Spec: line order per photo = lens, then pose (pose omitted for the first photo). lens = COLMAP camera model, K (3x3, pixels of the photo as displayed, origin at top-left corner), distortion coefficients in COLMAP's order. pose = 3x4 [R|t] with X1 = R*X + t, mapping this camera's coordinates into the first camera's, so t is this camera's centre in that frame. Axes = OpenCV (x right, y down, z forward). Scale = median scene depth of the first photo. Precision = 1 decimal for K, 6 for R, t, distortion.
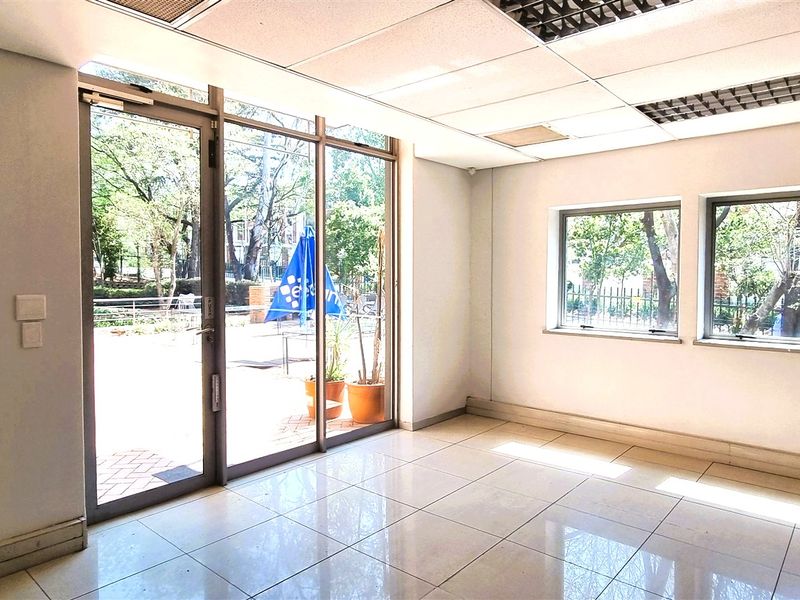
lens RADIAL K [[540.4, 0, 412.0], [0, 540.4, 290.6], [0, 0, 1]] dist [-0.005662, 0.003185]
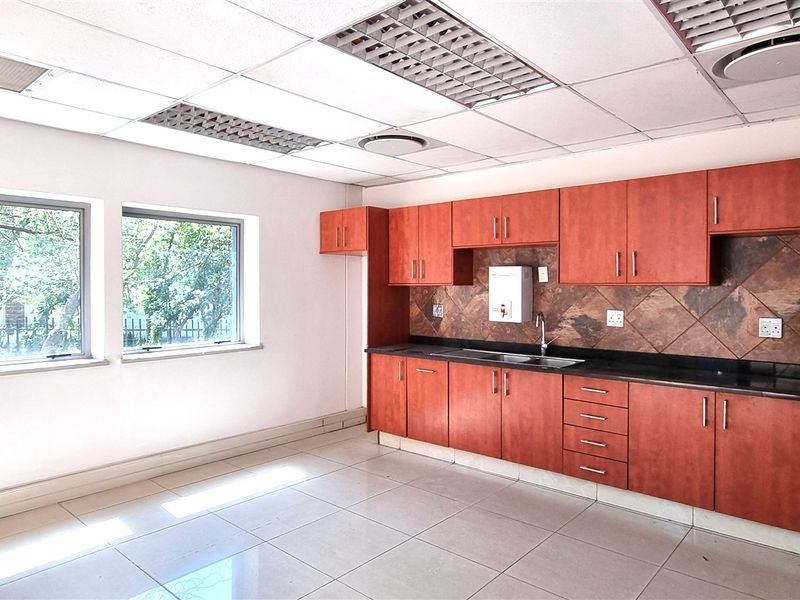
lens RADIAL K [[540.4, 0, 412.0], [0, 540.4, 290.6], [0, 0, 1]] dist [-0.005662, 0.003185]
pose [[0.010421, -0.011844, 0.999876, -0.412530], [0.032500, 0.999406, 0.011499, -0.019221], [-0.999417, 0.032376, 0.010800, 0.509797]]
